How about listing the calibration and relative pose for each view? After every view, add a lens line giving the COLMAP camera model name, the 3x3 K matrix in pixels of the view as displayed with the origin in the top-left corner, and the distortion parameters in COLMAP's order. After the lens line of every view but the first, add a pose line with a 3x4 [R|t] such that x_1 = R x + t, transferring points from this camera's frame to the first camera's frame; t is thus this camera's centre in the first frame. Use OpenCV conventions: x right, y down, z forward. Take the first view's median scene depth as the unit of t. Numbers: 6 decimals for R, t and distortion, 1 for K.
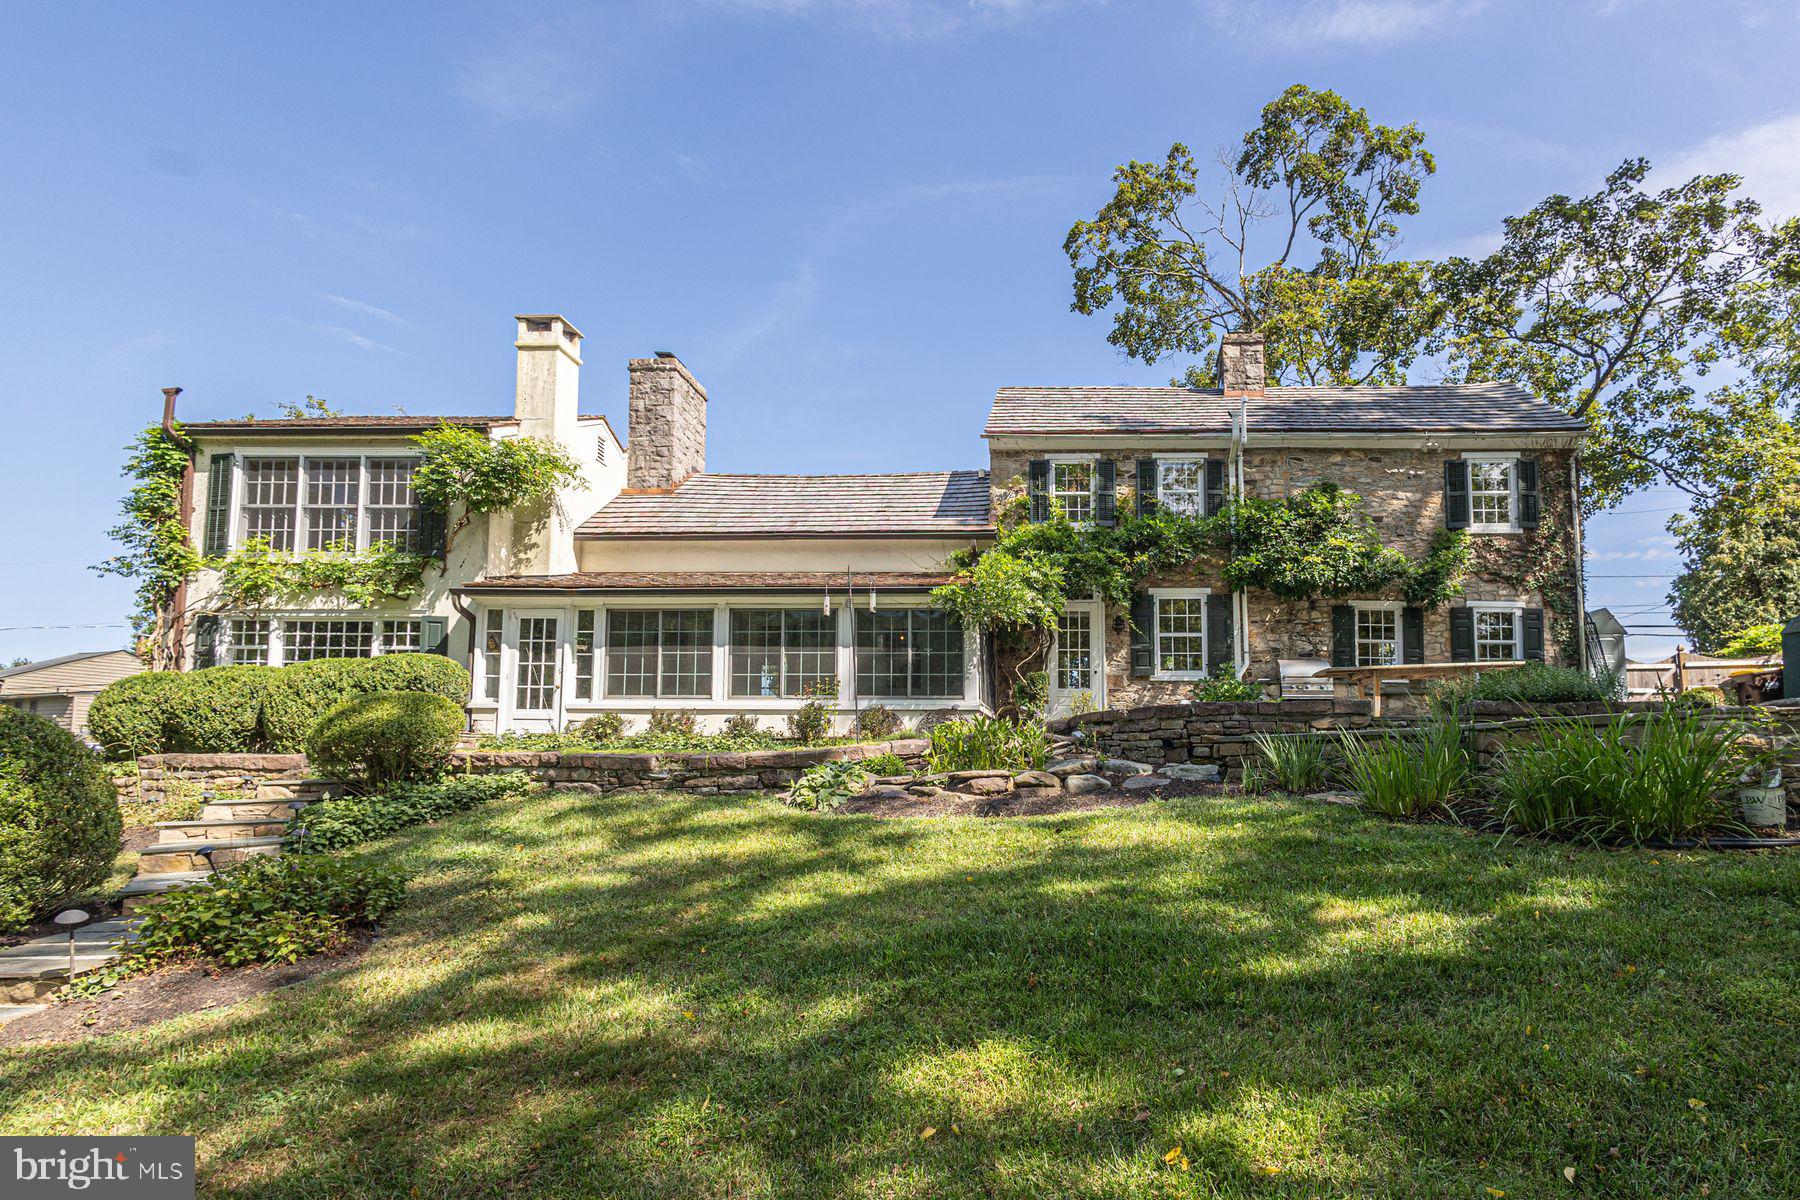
lens RADIAL K [[1103.9, 0, 902.1], [0, 1103.9, 701.9], [0, 0, 1]] dist [-0.001299, -0.000692]
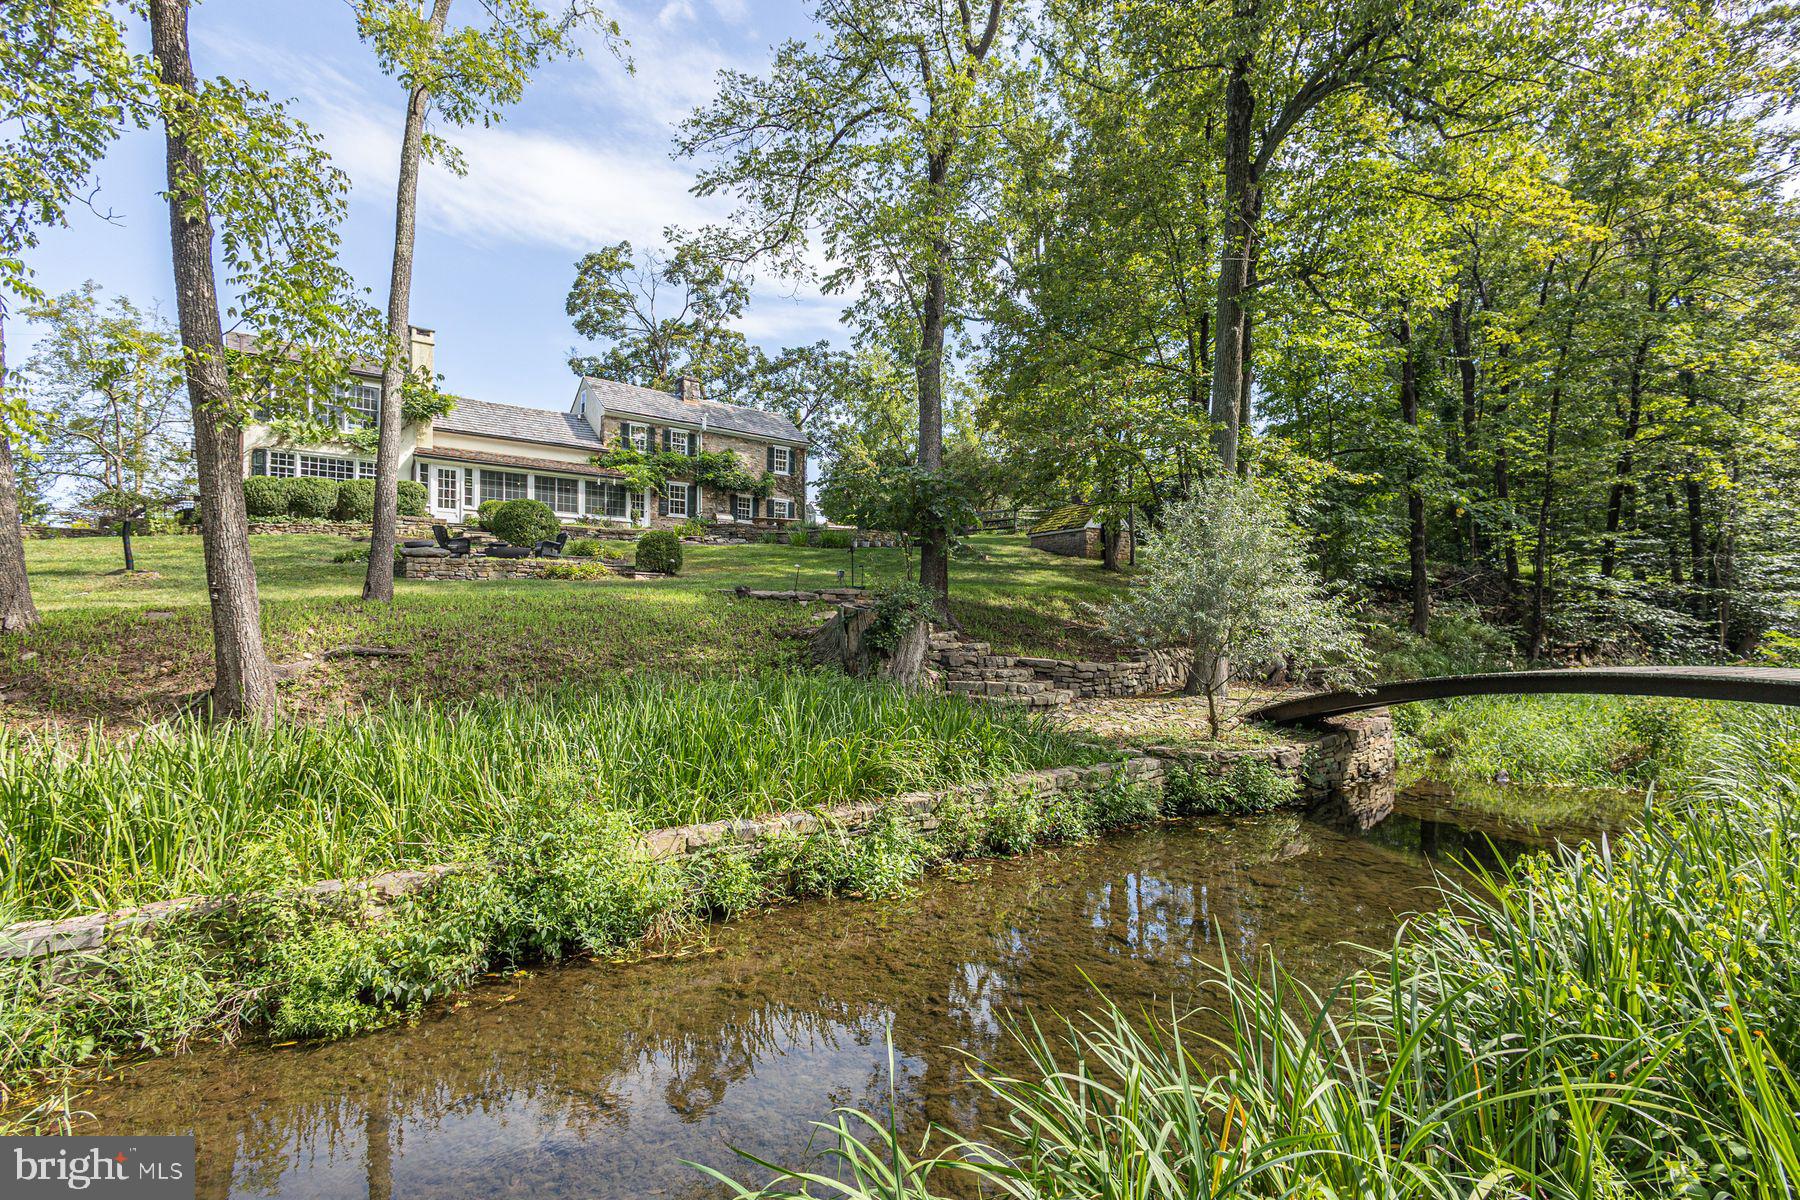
lens RADIAL K [[832.6, 0, 900.0], [0, 832.6, 600.0], [0, 0, 1]] dist [-0.000022, -0.000150]
pose [[0.744452, 0.011302, 0.667580, -0.702759], [-0.055842, 0.997408, 0.045386, 0.059506], [-0.665337, -0.071067, 0.743153, -0.870950]]
